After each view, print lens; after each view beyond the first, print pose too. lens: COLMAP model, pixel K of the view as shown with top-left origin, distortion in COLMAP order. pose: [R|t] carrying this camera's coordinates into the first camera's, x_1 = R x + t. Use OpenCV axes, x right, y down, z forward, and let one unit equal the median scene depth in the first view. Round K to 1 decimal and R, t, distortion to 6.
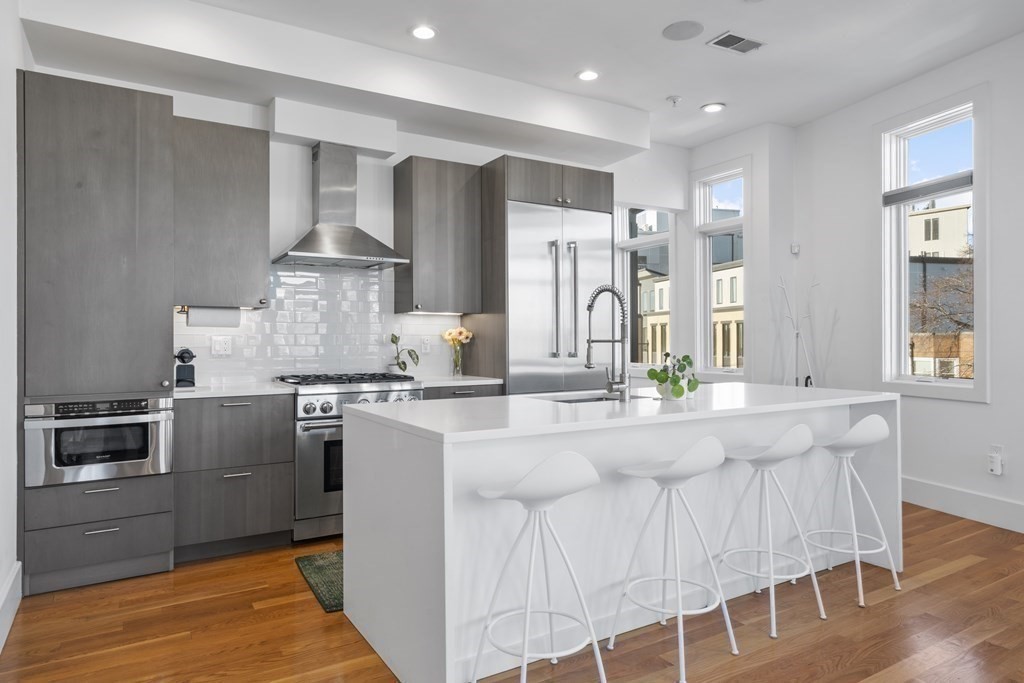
lens RADIAL K [[643.7, 0, 512.7], [0, 643.7, 341.1], [0, 0, 1]] dist [0.003590, 0.003231]
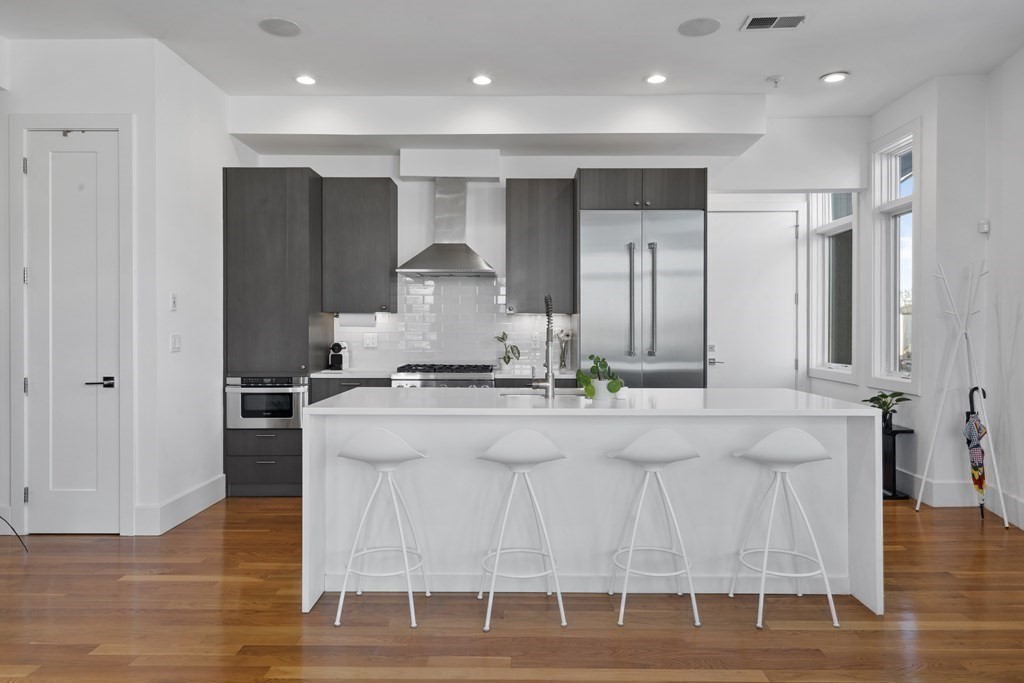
lens RADIAL K [[671.8, 0, 512.8], [0, 671.8, 336.6], [0, 0, 1]] dist [0.003901, 0.003148]
pose [[0.844909, 0.012090, -0.534773, 0.591011], [-0.006538, 0.999903, 0.012276, -0.021225], [0.534870, -0.006876, 0.844907, -0.022131]]
